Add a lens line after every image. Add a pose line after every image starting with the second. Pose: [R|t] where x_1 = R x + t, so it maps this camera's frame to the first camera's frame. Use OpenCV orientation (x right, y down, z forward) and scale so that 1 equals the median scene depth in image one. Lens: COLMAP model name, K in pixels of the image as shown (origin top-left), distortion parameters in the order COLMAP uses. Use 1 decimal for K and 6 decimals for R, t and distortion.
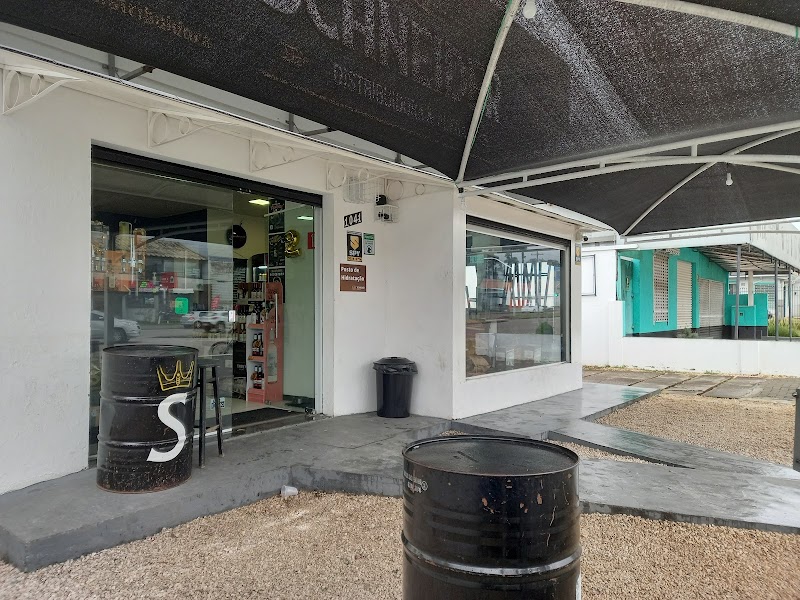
lens RADIAL K [[556.0, 0, 397.8], [0, 556.0, 302.6], [0, 0, 1]] dist [0.033124, -0.027912]
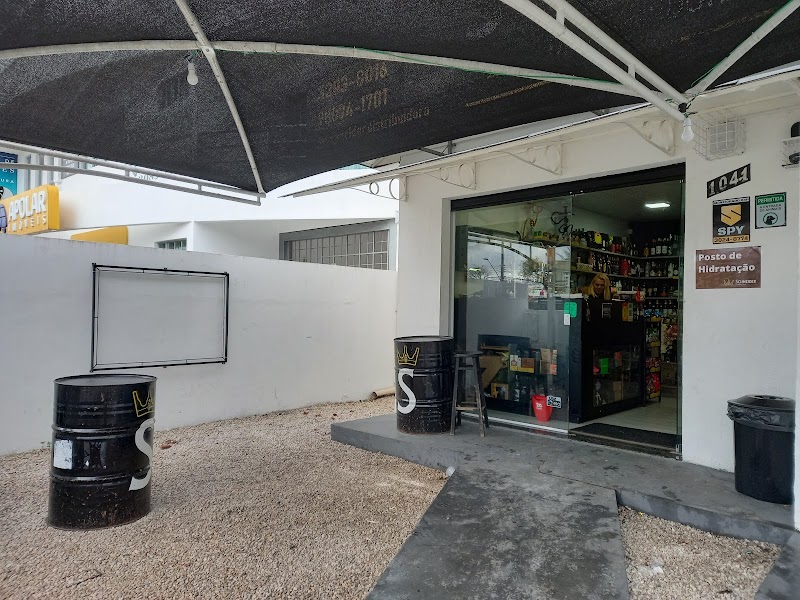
lens RADIAL K [[556.0, 0, 398.0], [0, 556.0, 298.5], [0, 0, 1]] dist [0.033124, -0.027912]
pose [[-0.077511, -0.022701, -0.996733, 0.630019], [-0.002710, 0.999742, -0.022558, 0.009036], [0.996988, 0.000953, -0.077553, 0.658939]]
